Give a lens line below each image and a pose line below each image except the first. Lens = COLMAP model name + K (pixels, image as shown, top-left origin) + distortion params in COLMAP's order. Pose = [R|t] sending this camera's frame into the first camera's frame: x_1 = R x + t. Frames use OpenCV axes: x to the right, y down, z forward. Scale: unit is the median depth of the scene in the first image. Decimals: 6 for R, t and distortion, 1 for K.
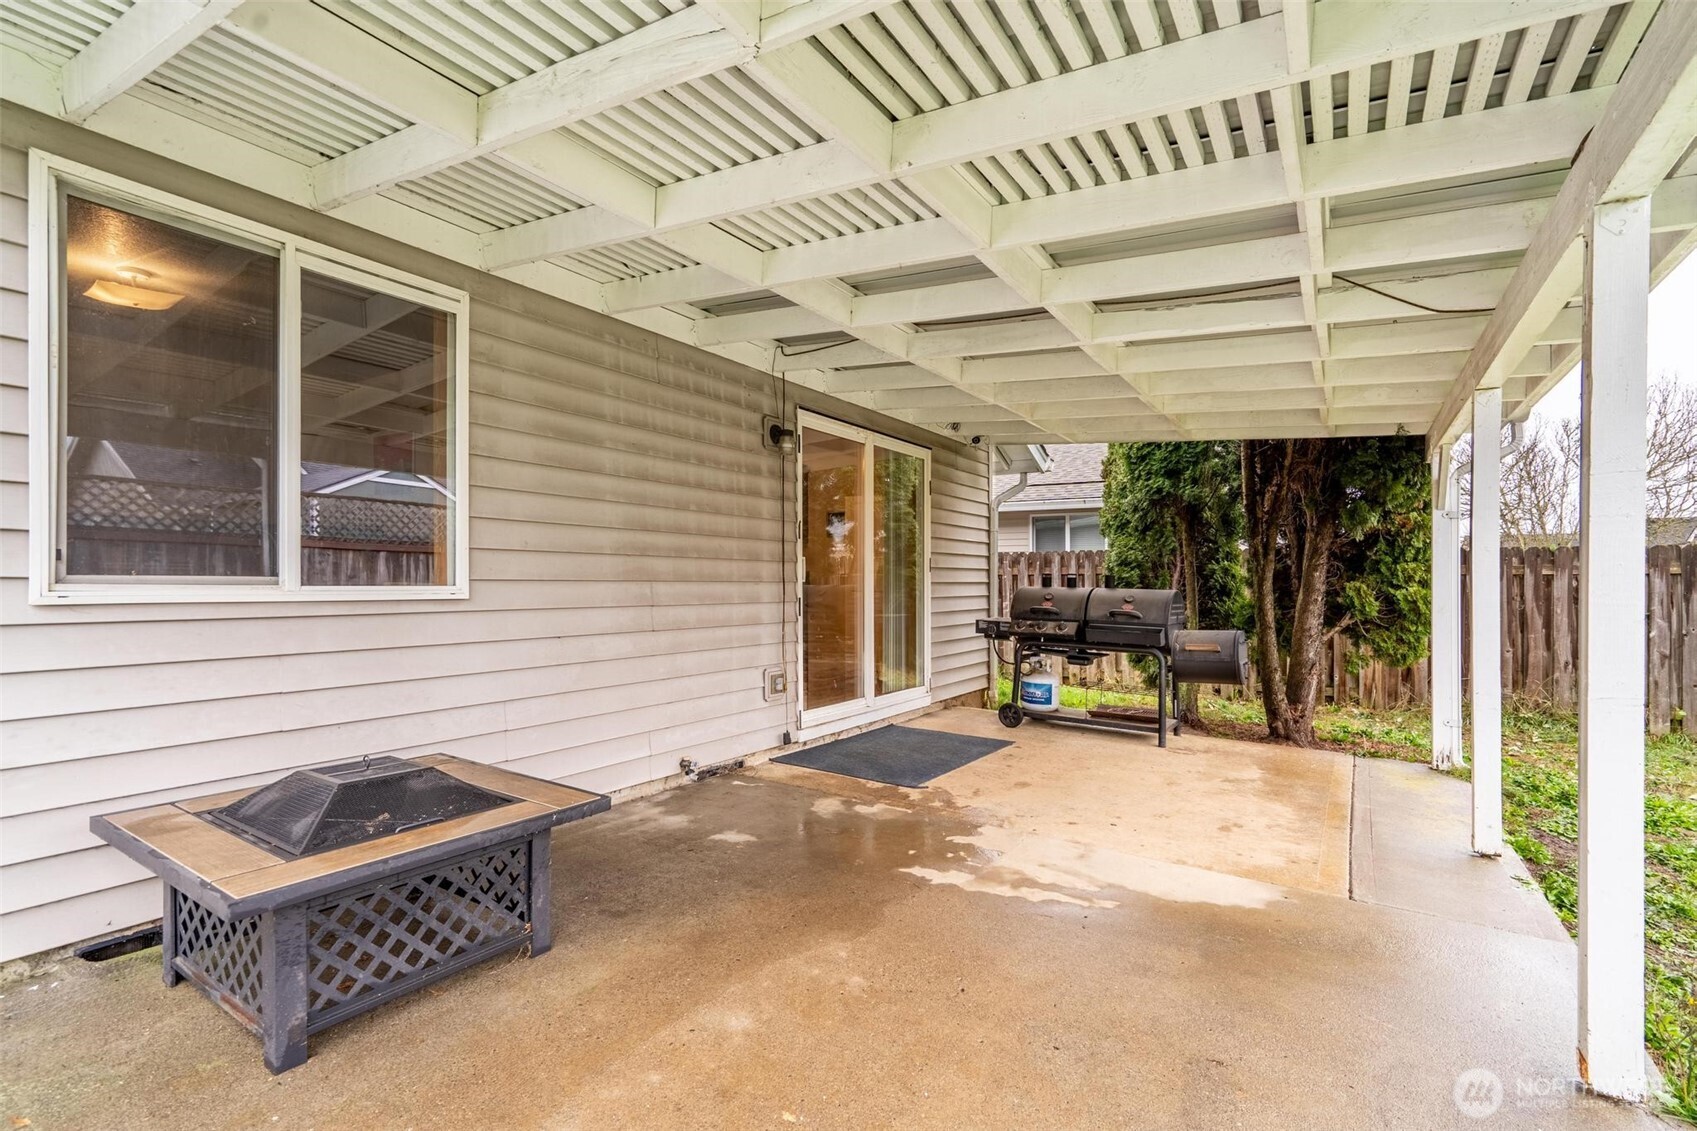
lens RADIAL K [[774.5, 0, 849.1], [0, 774.5, 588.5], [0, 0, 1]] dist [-0.000917, 0.000269]
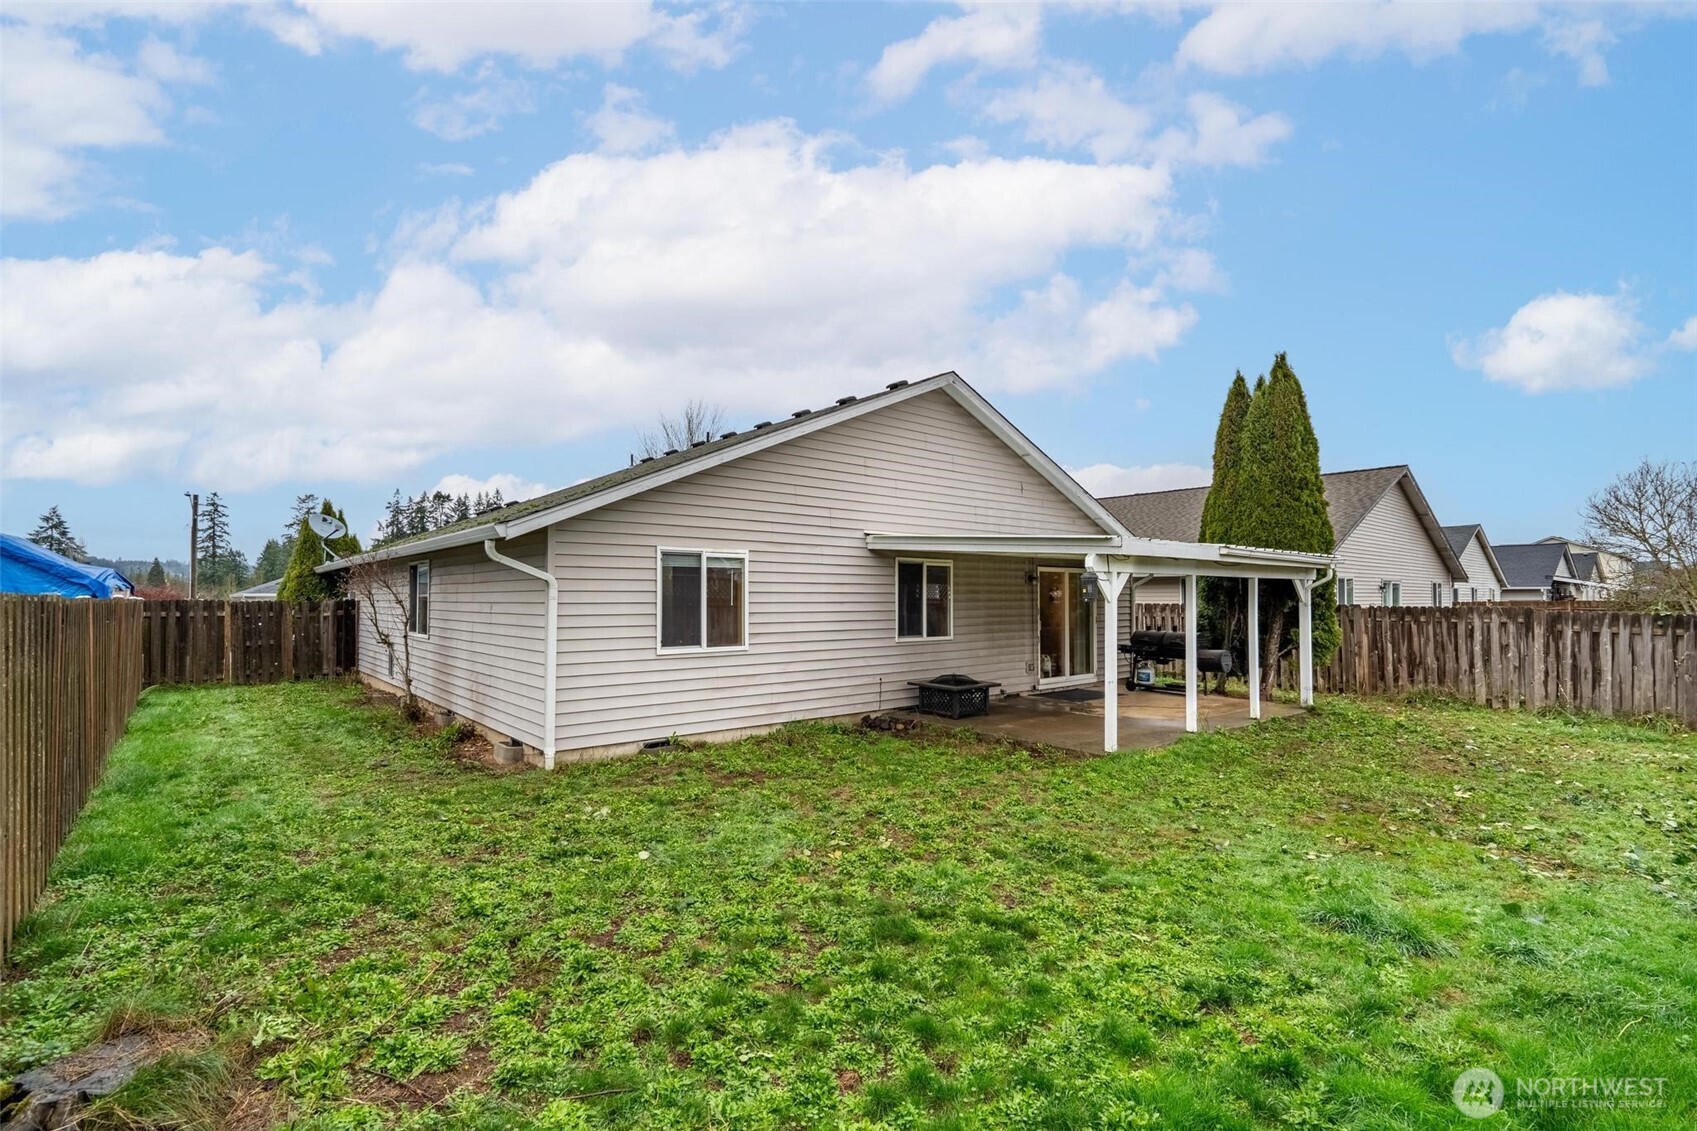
lens RADIAL K [[774.5, 0, 849.1], [0, 774.5, 588.5], [0, 0, 1]] dist [-0.000917, 0.000269]
pose [[0.959636, -0.010127, -0.281064, 0.065543], [0.004584, 0.999782, -0.020373, -0.108502], [0.281209, 0.018263, 0.959473, -1.893167]]
